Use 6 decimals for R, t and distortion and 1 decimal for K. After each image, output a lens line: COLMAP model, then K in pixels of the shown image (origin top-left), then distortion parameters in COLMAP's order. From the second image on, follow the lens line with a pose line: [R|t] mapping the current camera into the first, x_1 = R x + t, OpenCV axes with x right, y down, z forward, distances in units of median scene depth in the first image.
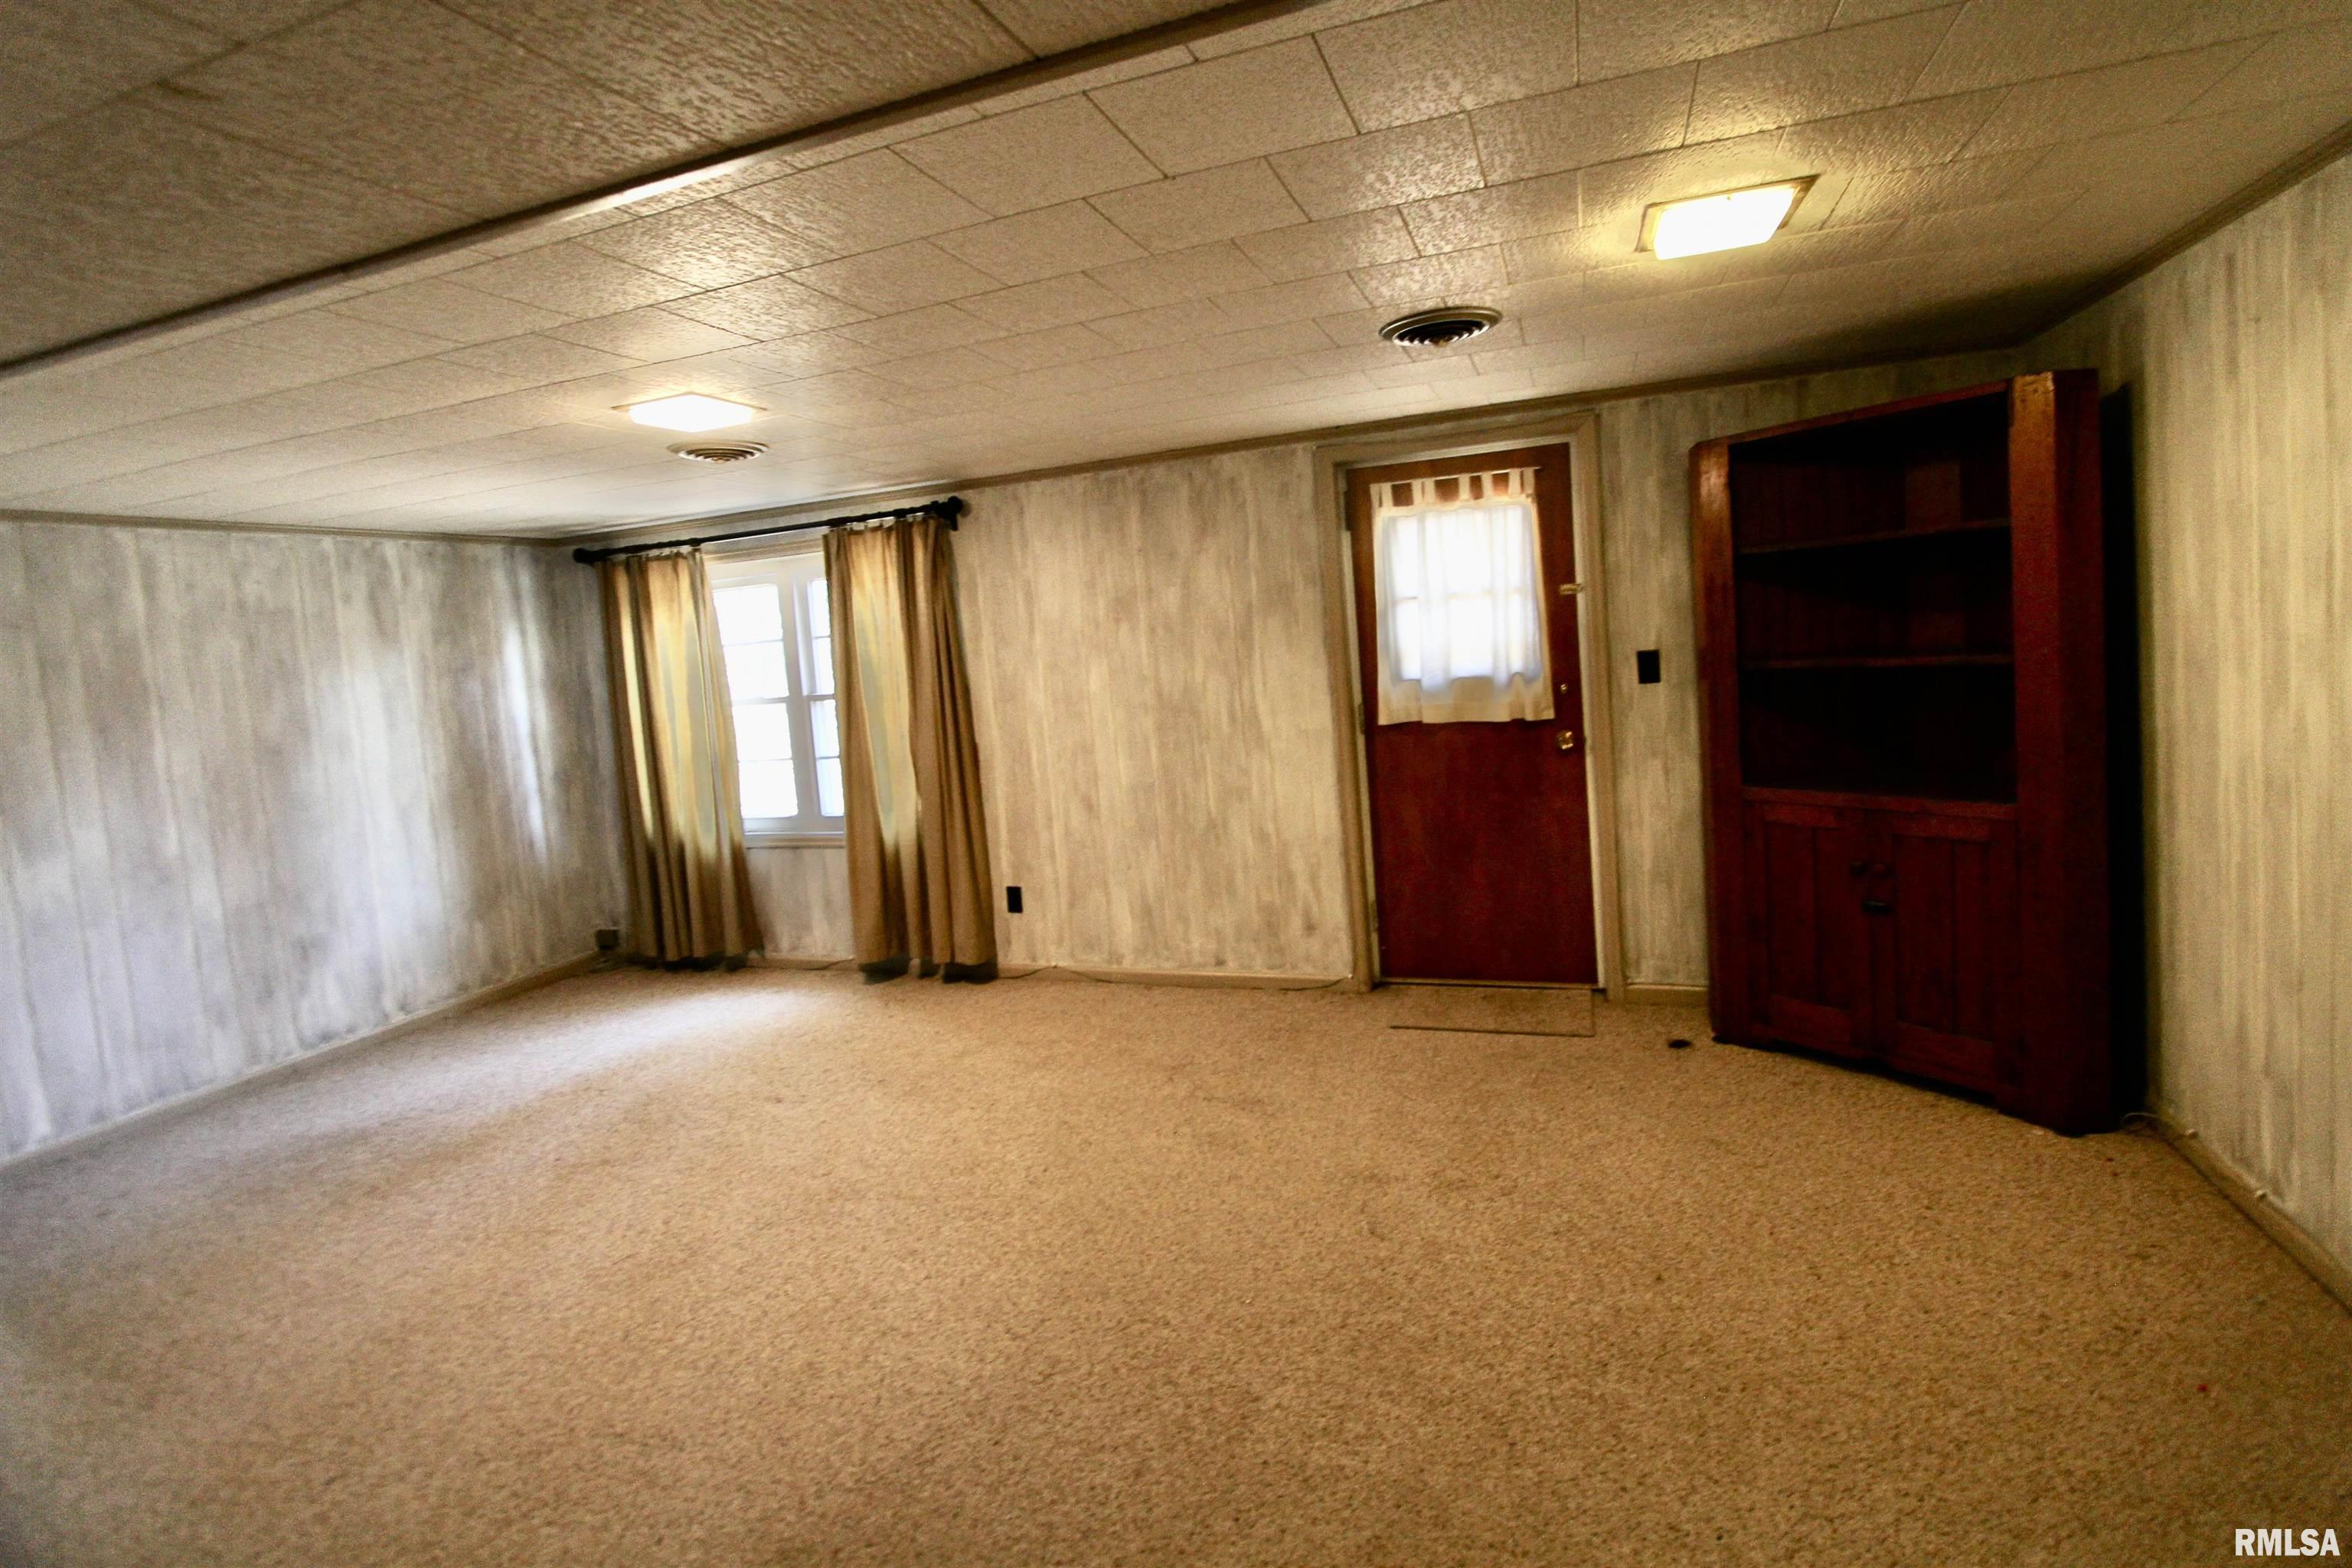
lens RADIAL K [[1079.4, 0, 1209.0], [0, 1079.4, 705.1], [0, 0, 1]] dist [-0.012215, 0.001460]
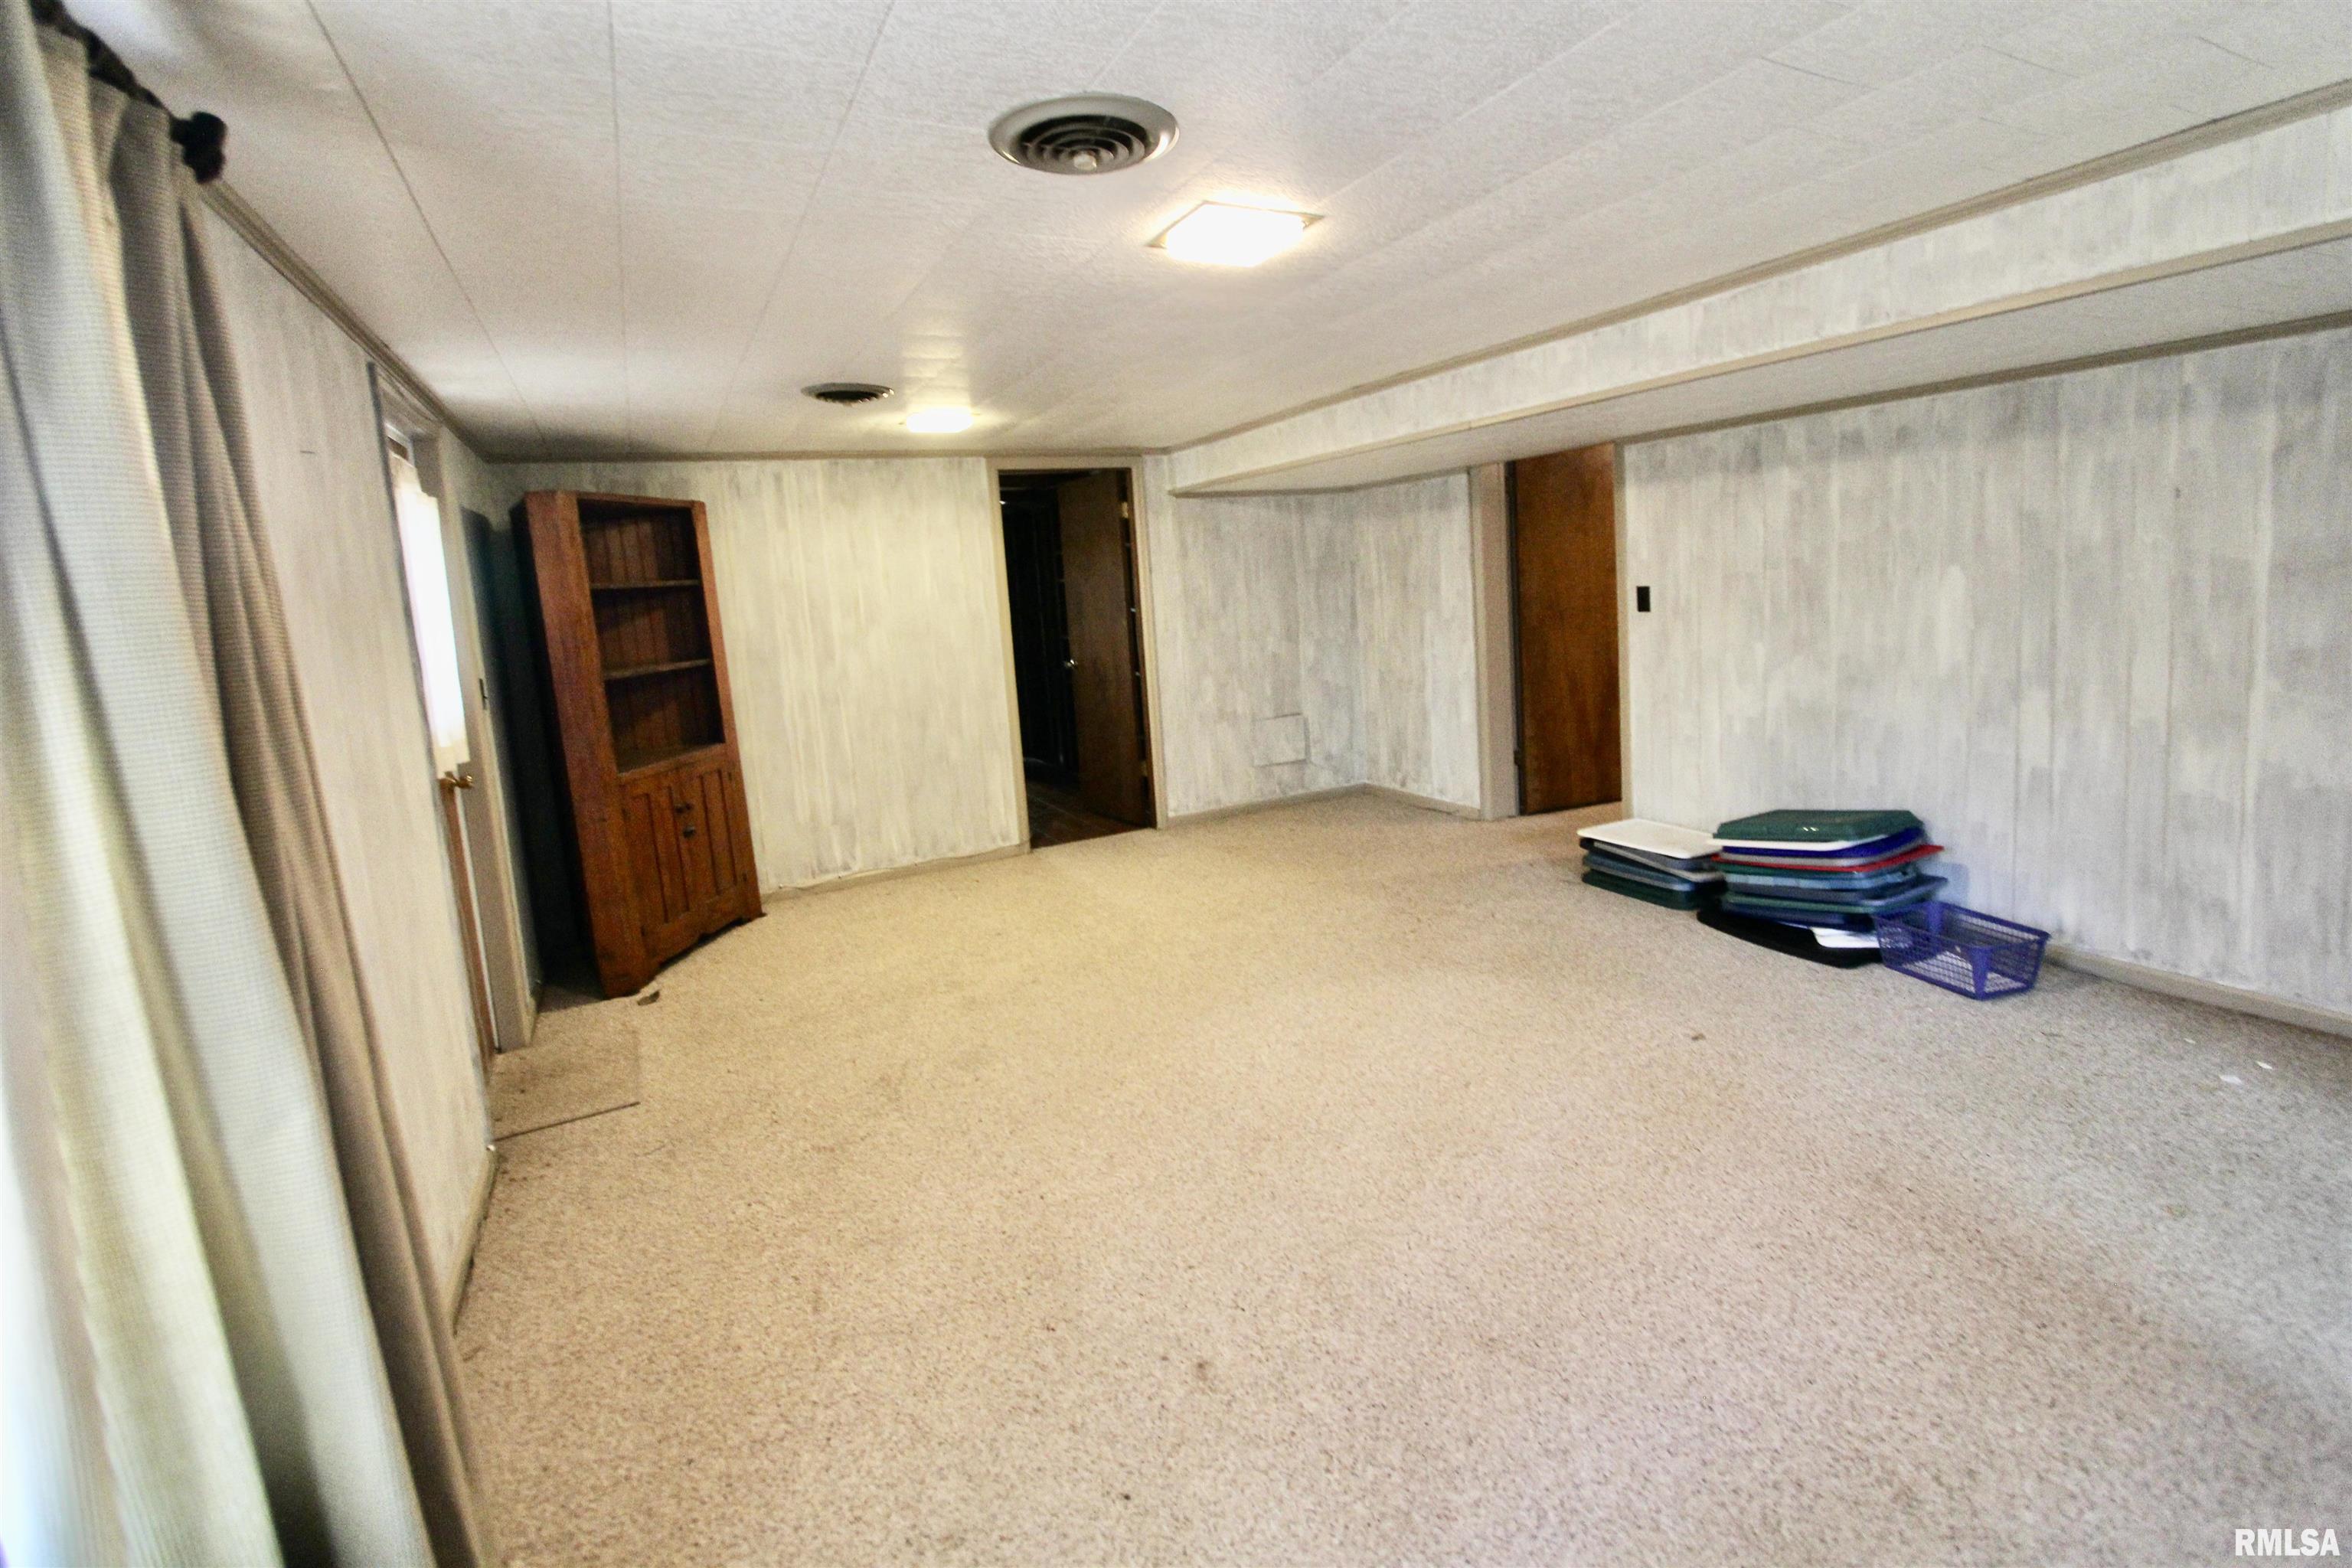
lens RADIAL K [[1079.4, 0, 1218.2], [0, 1079.4, 697.5], [0, 0, 1]] dist [-0.012215, 0.001460]
pose [[-0.728156, 0.050714, 0.683532, -0.715725], [0.171275, 0.979084, 0.109815, -0.024358], [-0.663666, 0.197034, -0.721612, 1.185576]]
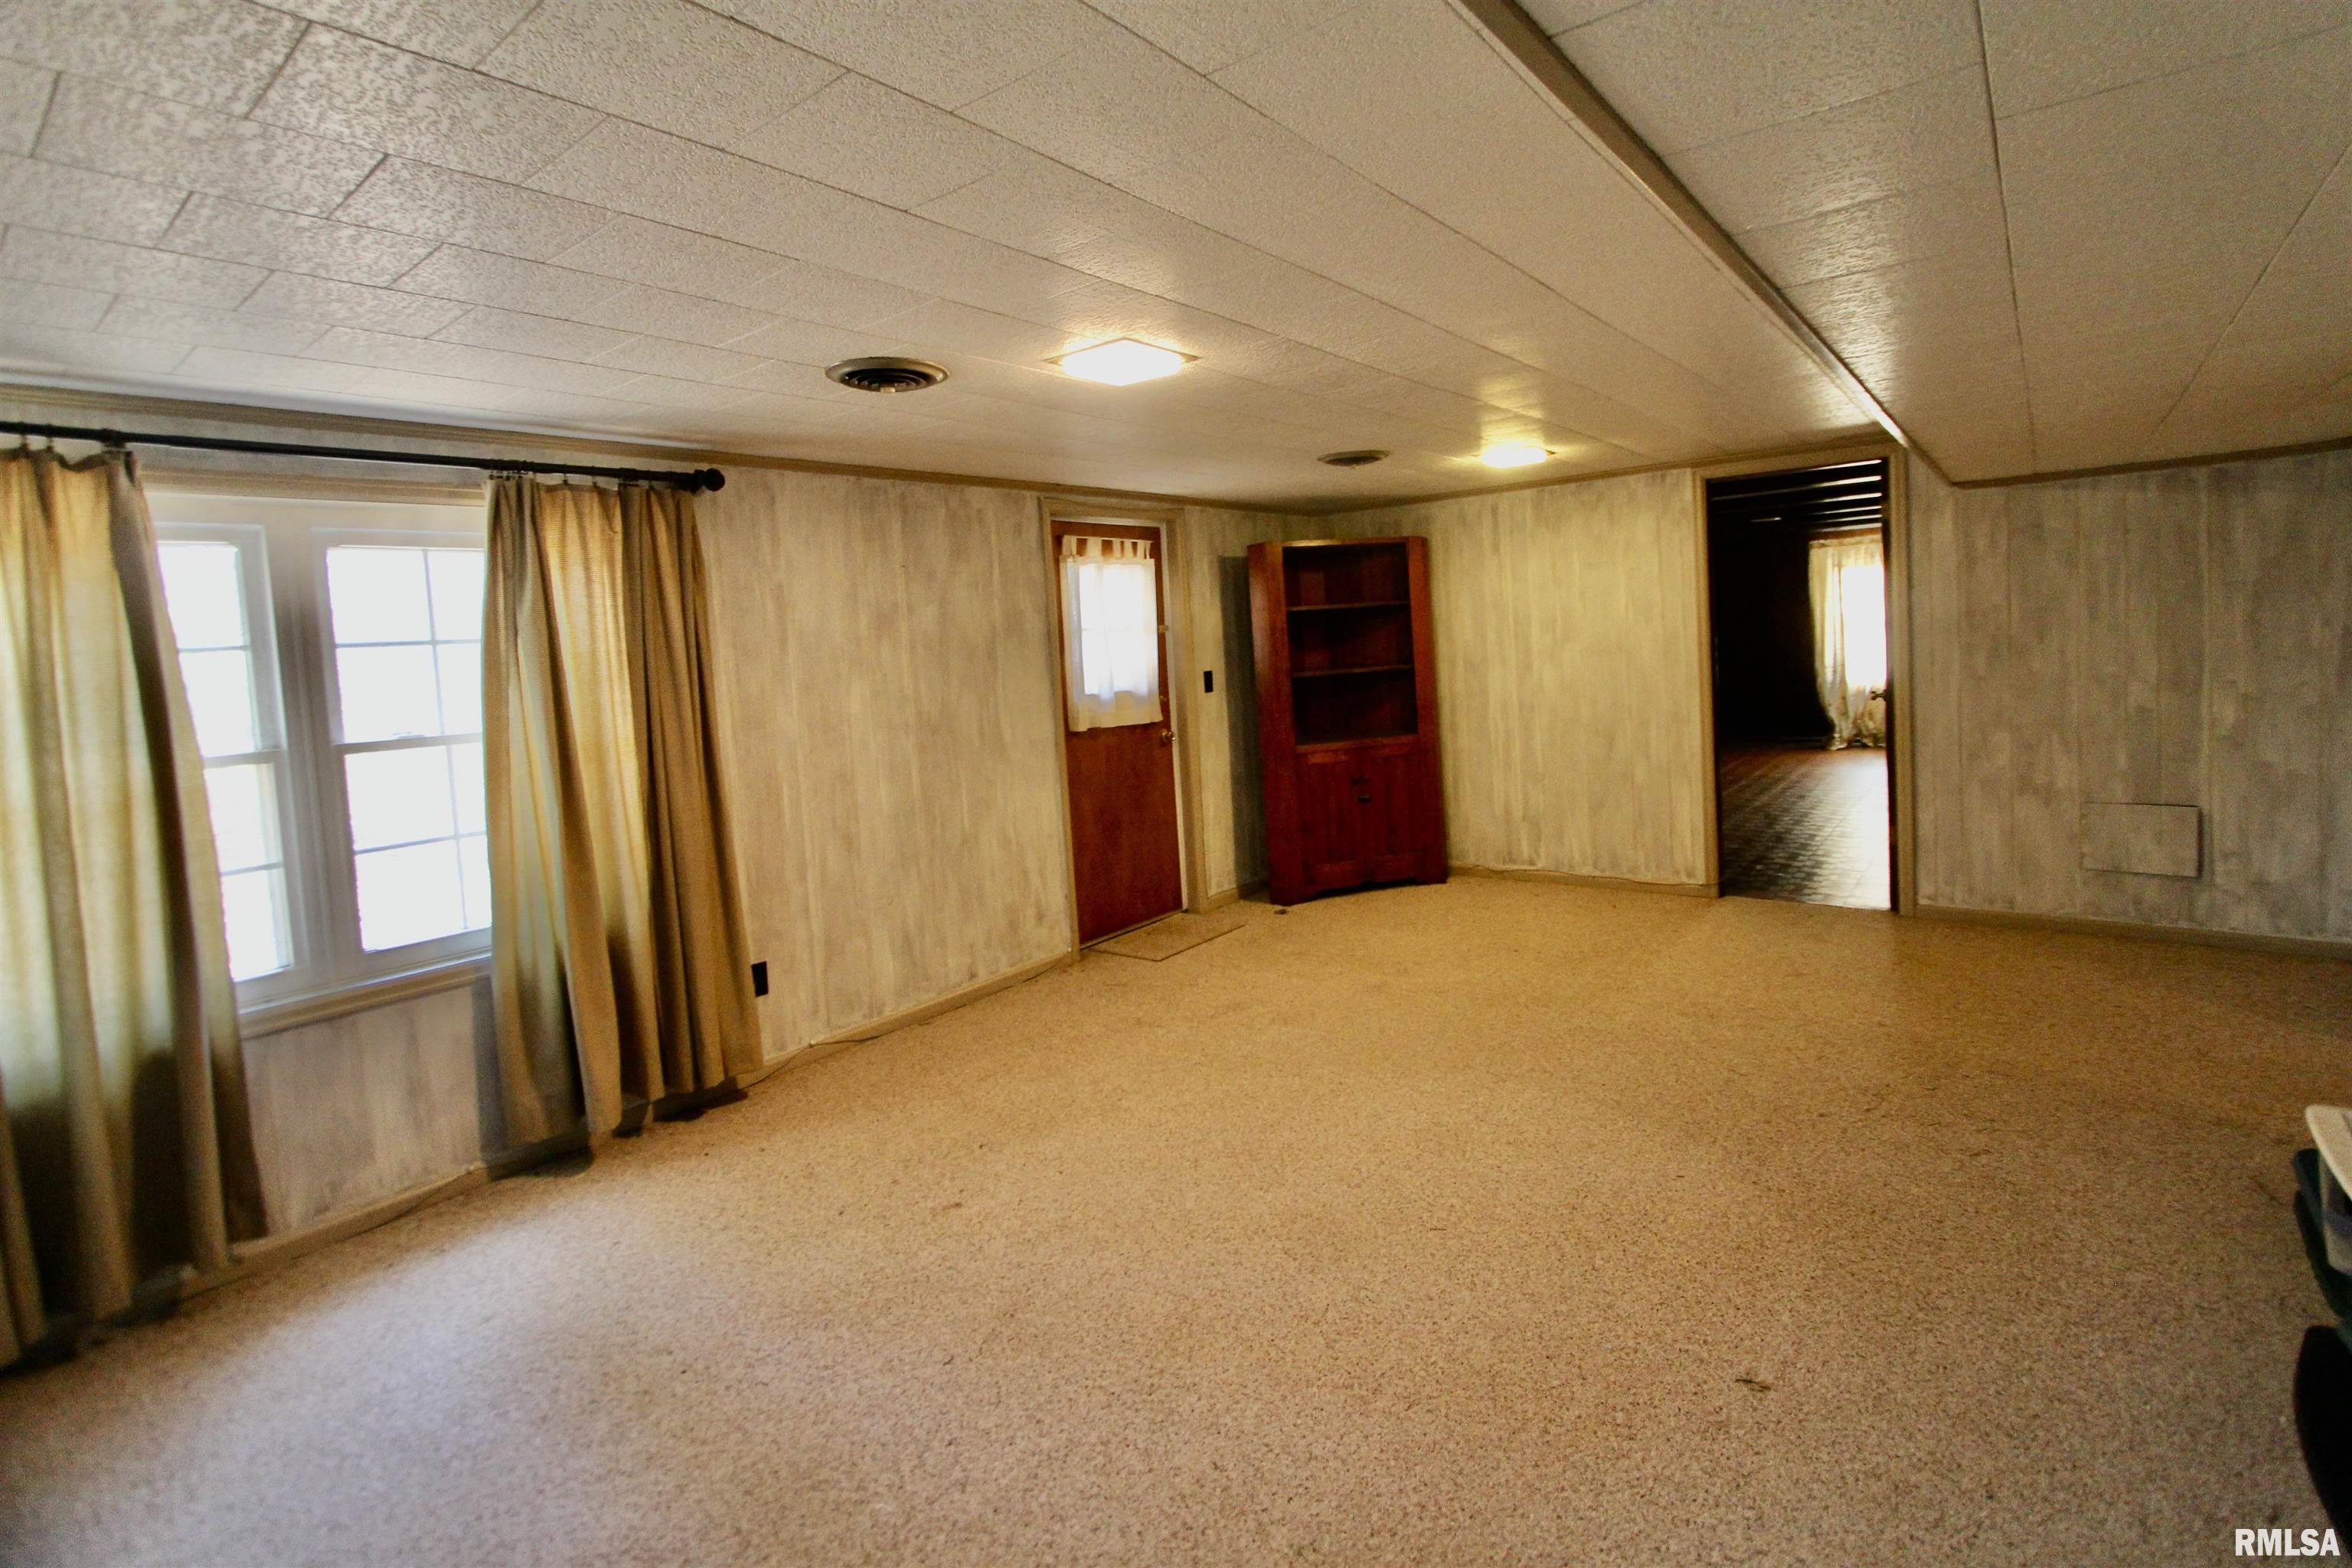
lens RADIAL K [[1079.4, 0, 1221.7], [0, 1079.4, 693.8], [0, 0, 1]] dist [-0.012215, 0.001460]
pose [[0.313447, 0.008124, 0.949571, -0.972997], [0.098460, 0.994296, -0.041007, 0.043005], [-0.944487, 0.106348, 0.310859, 0.477441]]
